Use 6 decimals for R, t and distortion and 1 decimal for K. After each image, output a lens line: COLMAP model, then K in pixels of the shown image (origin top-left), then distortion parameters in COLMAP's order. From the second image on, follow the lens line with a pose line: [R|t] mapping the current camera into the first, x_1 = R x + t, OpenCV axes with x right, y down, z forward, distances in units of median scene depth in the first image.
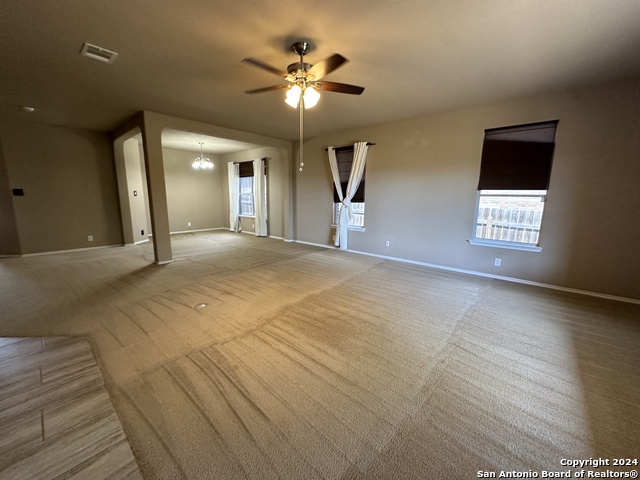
lens RADIAL K [[256.4, 0, 320.0], [0, 256.4, 240.0], [0, 0, 1]] dist [-0.001440, 0.000098]
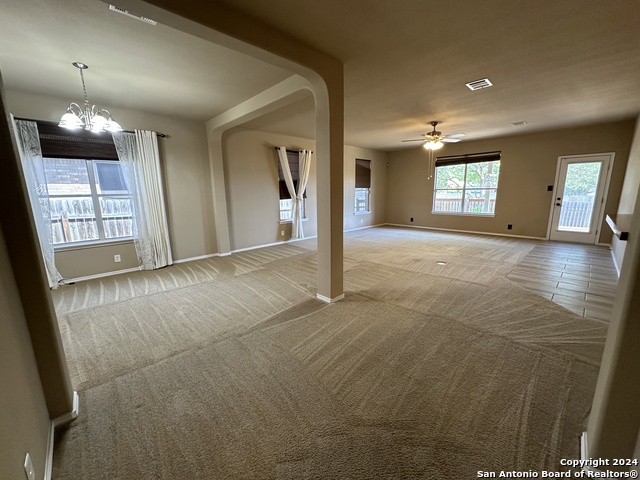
lens RADIAL K [[256.4, 0, 320.0], [0, 256.4, 240.0], [0, 0, 1]] dist [-0.001440, 0.000098]
pose [[0.070868, -0.202834, 0.976645, -1.712176], [0.182665, 0.965189, 0.187200, -0.263963], [-0.980618, 0.165133, 0.105451, 1.304895]]
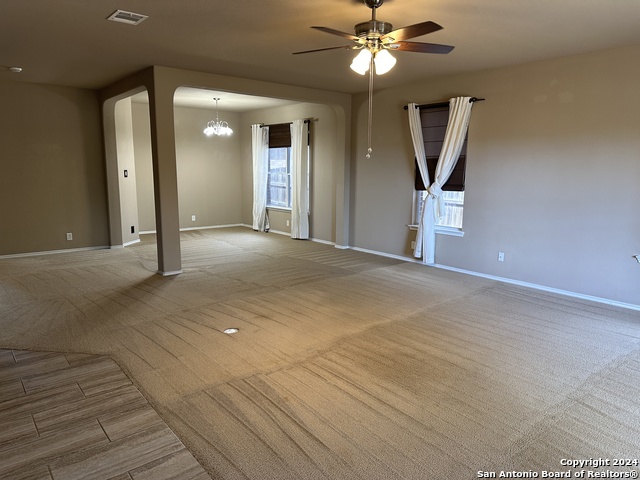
lens RADIAL K [[442.5, 0, 320.0], [0, 442.5, 240.0], [0, 0, 1]] dist [0.027937, -0.003236]
pose [[0.986894, 0.025799, -0.159294, -0.000240], [-0.027585, 0.999579, -0.009008, -0.007383], [0.158994, 0.013284, 0.987190, -0.214289]]
